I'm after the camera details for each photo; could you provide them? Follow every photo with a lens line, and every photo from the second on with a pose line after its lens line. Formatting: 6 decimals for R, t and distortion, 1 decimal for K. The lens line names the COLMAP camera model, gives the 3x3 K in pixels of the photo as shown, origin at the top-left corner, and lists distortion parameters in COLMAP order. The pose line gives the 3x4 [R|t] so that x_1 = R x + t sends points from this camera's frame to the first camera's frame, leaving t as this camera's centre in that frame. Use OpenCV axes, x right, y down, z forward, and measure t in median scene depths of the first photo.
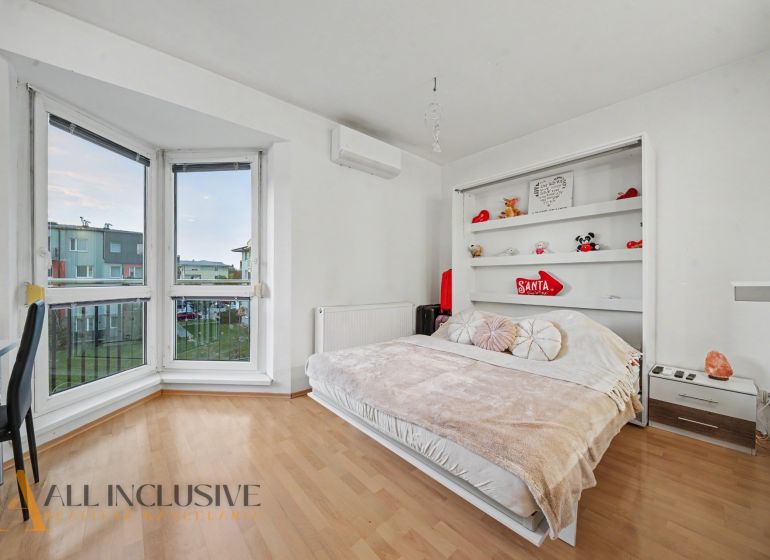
lens RADIAL K [[297.9, 0, 398.7], [0, 297.9, 280.0], [0, 0, 1]] dist [0.001802, -0.003477]
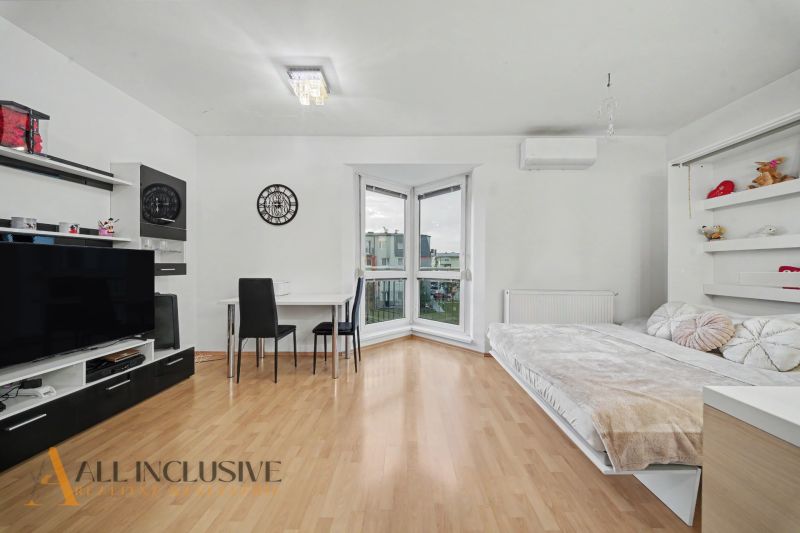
lens RADIAL K [[283.5, 0, 415.8], [0, 283.5, 266.1], [0, 0, 1]] dist [-0.000624, -0.000058]
pose [[0.759359, 0.000033, -0.650672, 0.223593], [-0.005322, 0.999967, -0.006160, 0.002536], [0.650650, 0.008141, 0.759334, -0.162014]]
